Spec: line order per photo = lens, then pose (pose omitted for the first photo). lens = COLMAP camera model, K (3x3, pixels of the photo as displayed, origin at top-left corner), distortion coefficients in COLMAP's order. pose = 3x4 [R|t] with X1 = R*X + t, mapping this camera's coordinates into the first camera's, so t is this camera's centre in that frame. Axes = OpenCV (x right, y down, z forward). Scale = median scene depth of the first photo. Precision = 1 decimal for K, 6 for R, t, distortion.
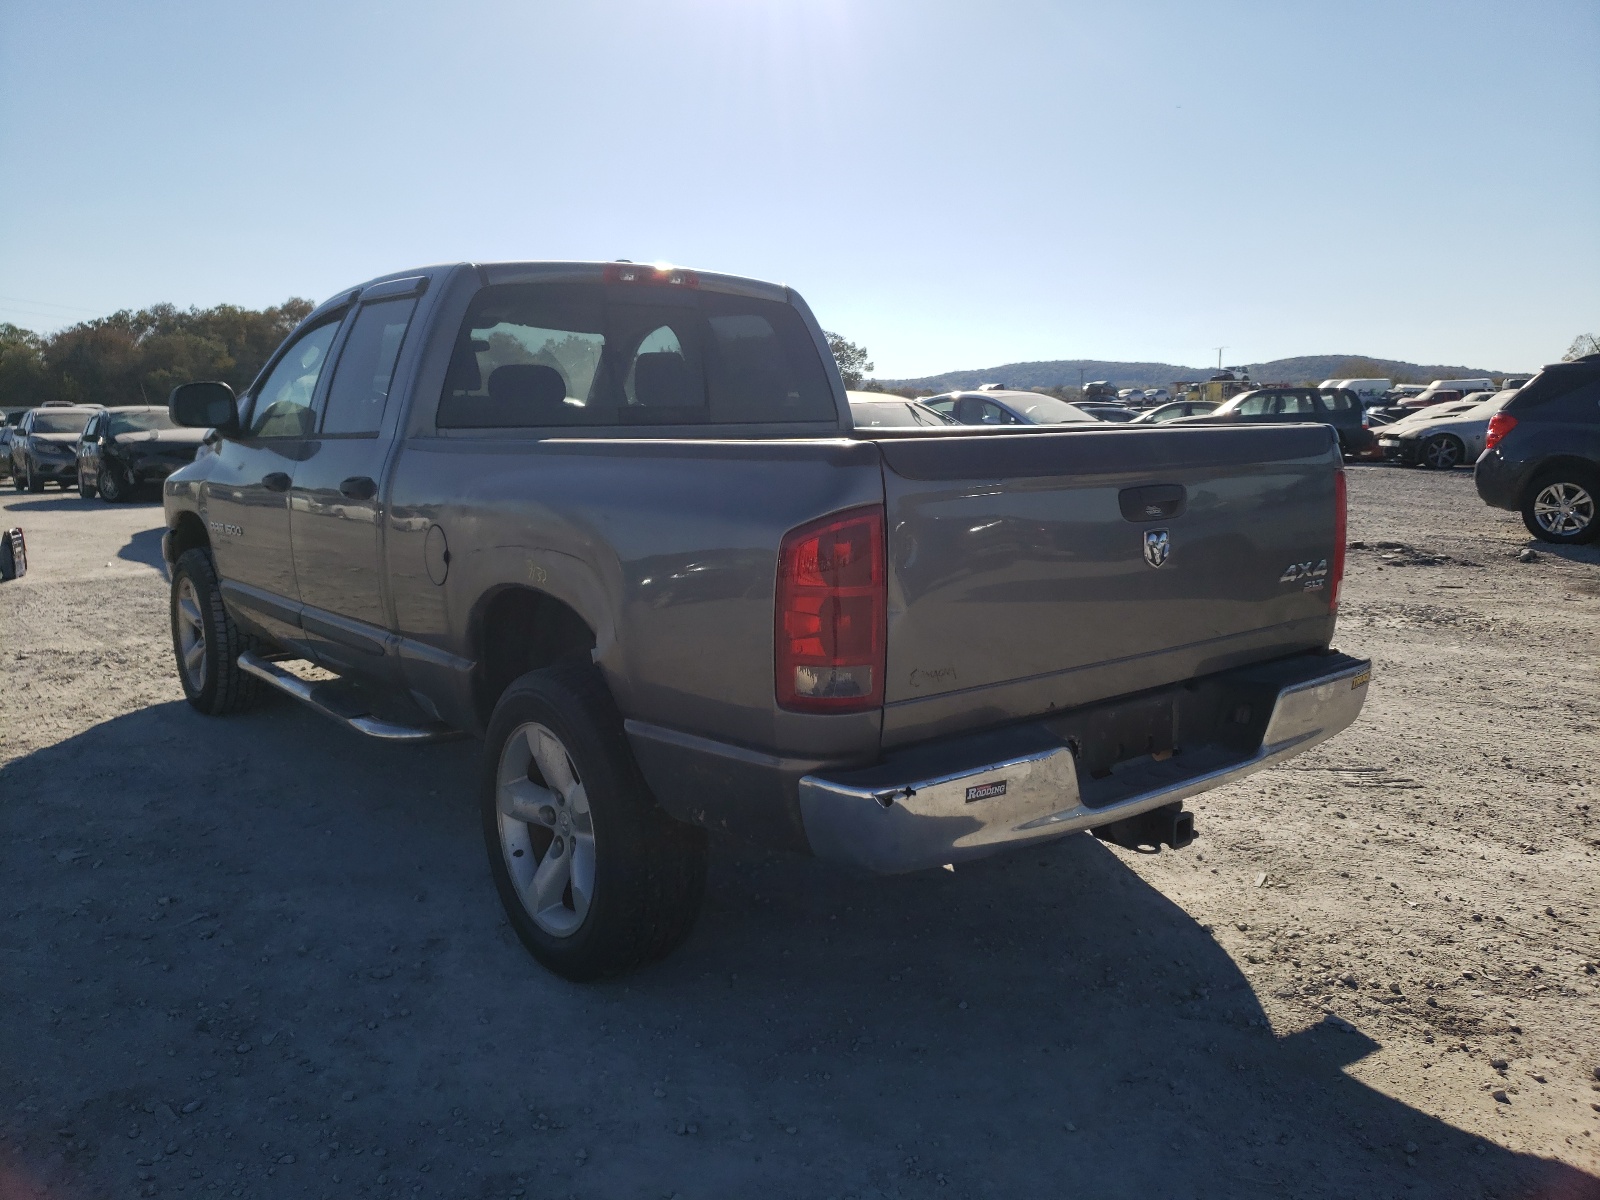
lens RADIAL K [[1247.3, 0, 800.0], [0, 1247.3, 600.0], [0, 0, 1]] dist [0.037996, 0.001754]
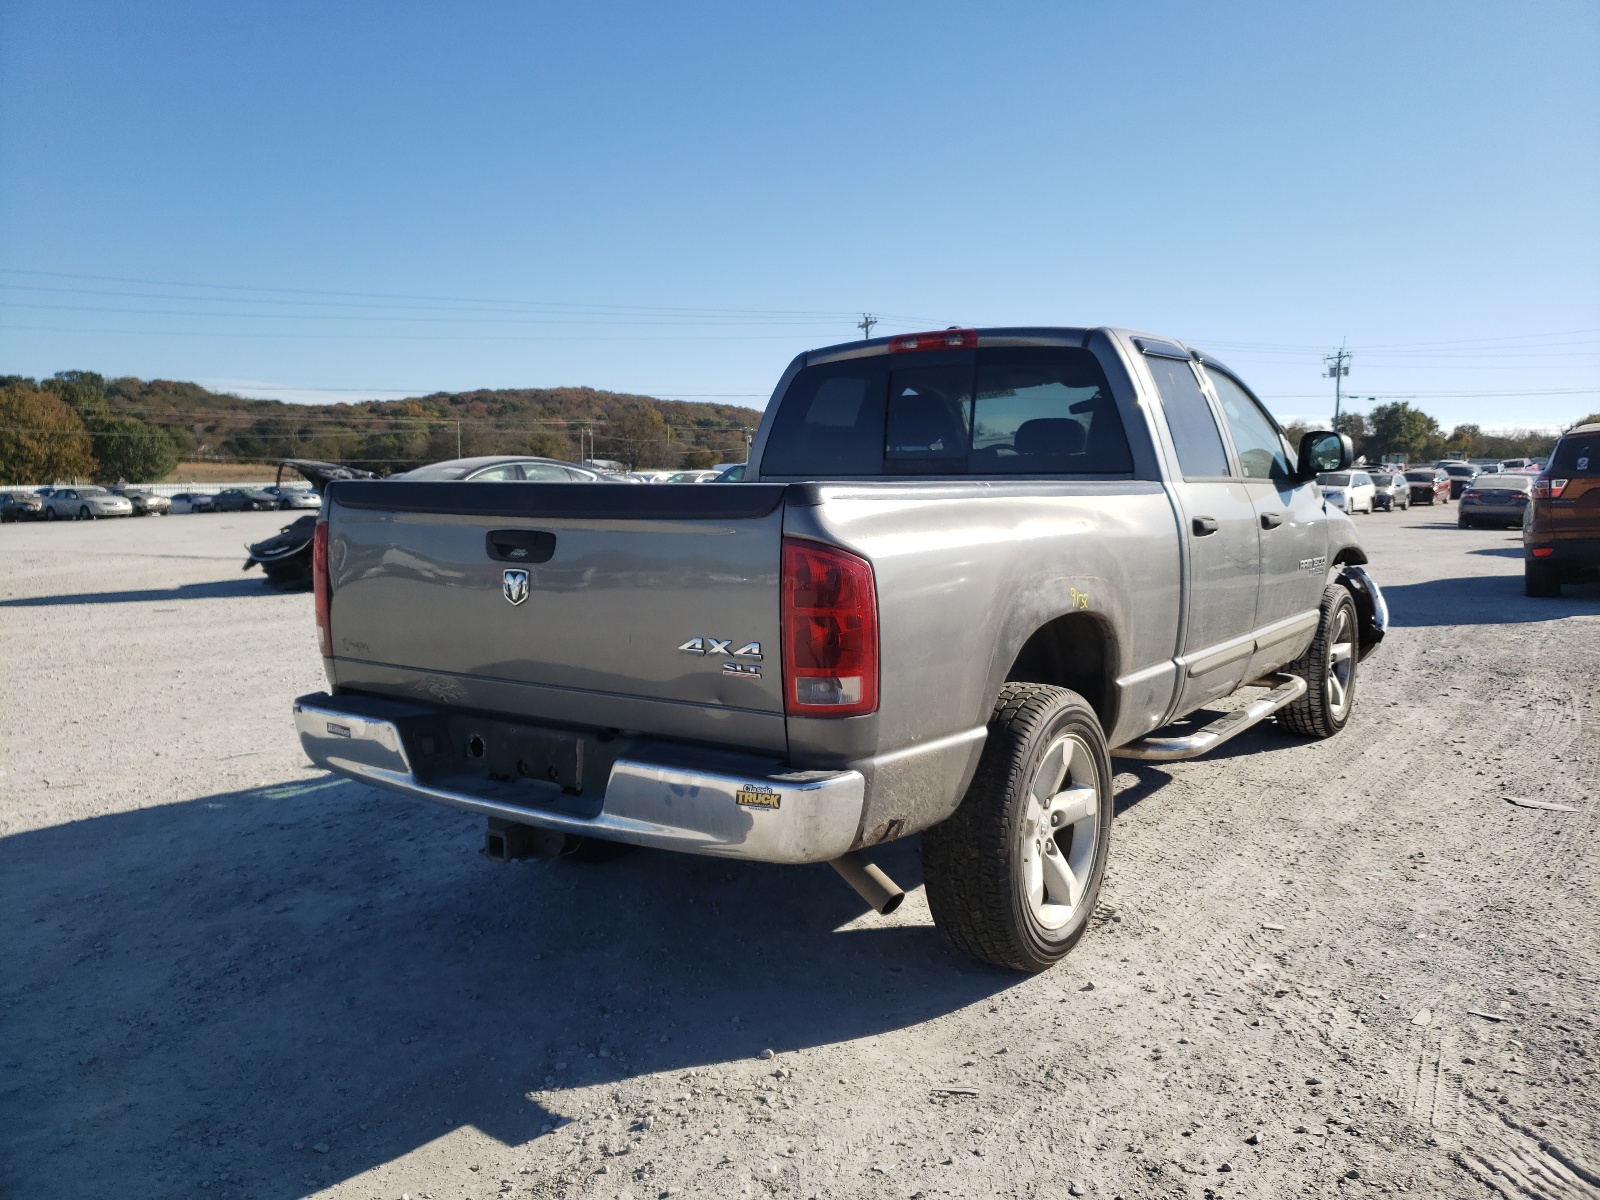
lens RADIAL K [[1247.3, 0, 800.0], [0, 1247.3, 600.0], [0, 0, 1]] dist [0.037996, 0.001754]
pose [[0.273304, 0.097994, -0.956923, 1.313327], [-0.138666, 0.988421, 0.061615, -0.123367], [0.951880, 0.115853, 0.283728, 0.861254]]
